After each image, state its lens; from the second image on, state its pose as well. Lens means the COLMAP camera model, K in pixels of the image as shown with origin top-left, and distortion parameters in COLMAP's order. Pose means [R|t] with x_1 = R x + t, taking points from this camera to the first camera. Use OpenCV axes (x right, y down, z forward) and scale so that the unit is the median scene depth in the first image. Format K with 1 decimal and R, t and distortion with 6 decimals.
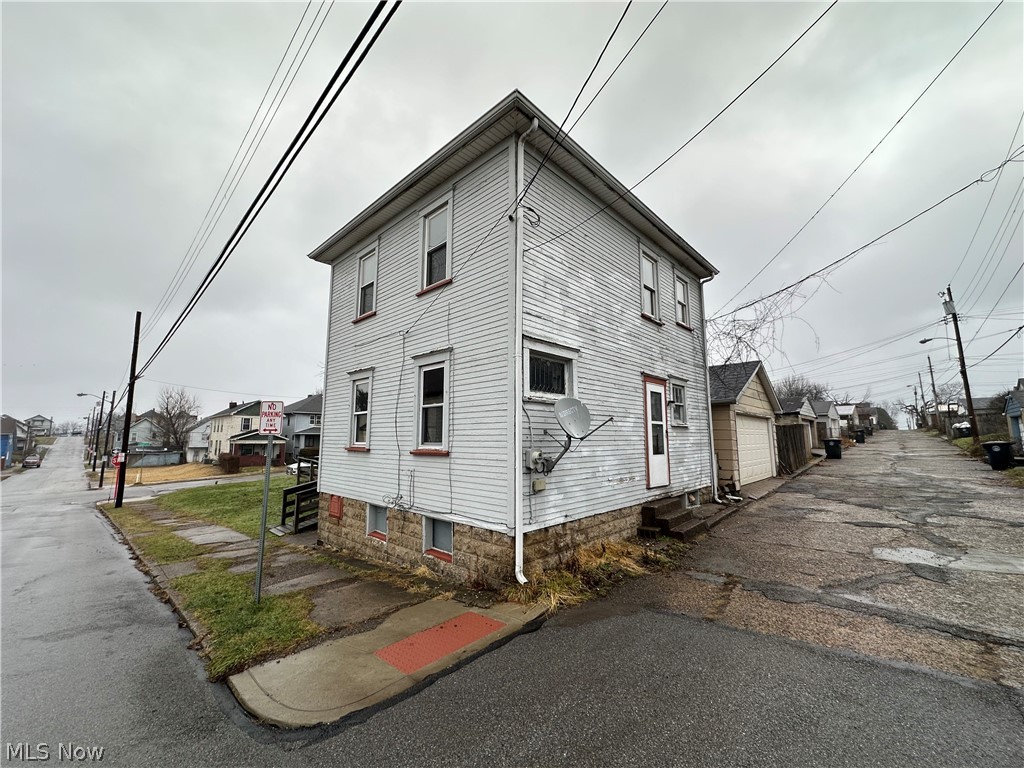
lens RADIAL K [[406.0, 0, 509.8], [0, 406.0, 381.0], [0, 0, 1]] dist [0.014435, 0.000065]
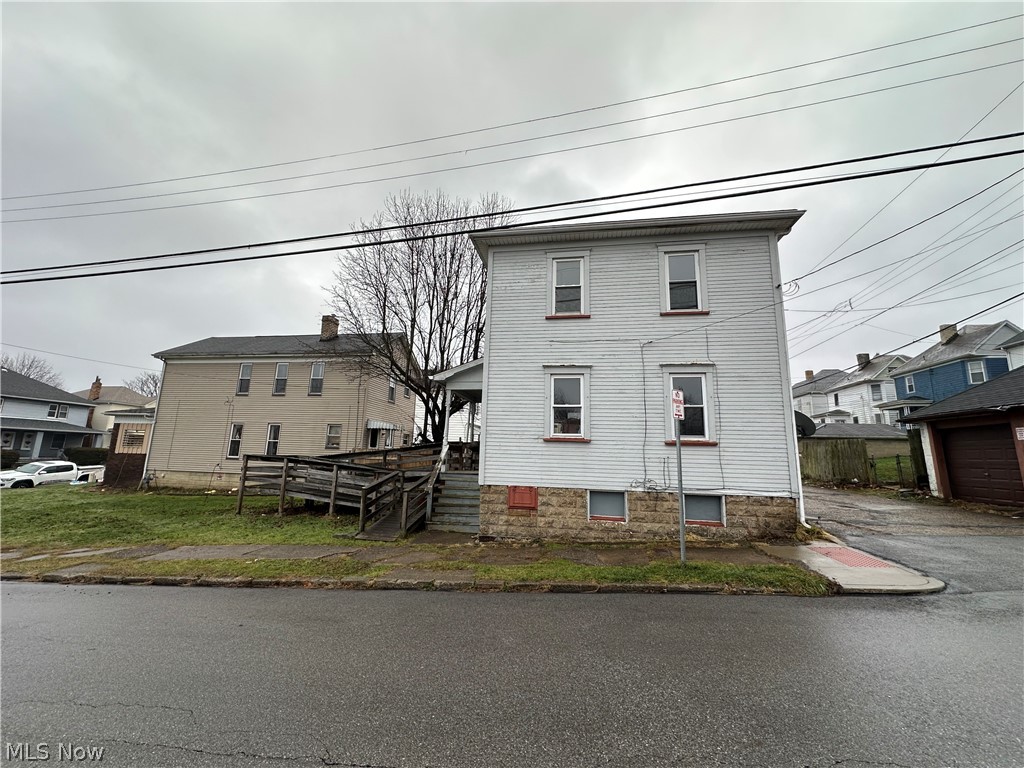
lens RADIAL K [[406.0, 0, 514.6], [0, 406.0, 386.8], [0, 0, 1]] dist [0.014435, 0.000065]
pose [[0.822965, 0.129650, 0.553100, -1.315833], [-0.106936, 0.991559, -0.073316, 0.149156], [-0.557936, 0.001190, 0.829883, 0.251034]]
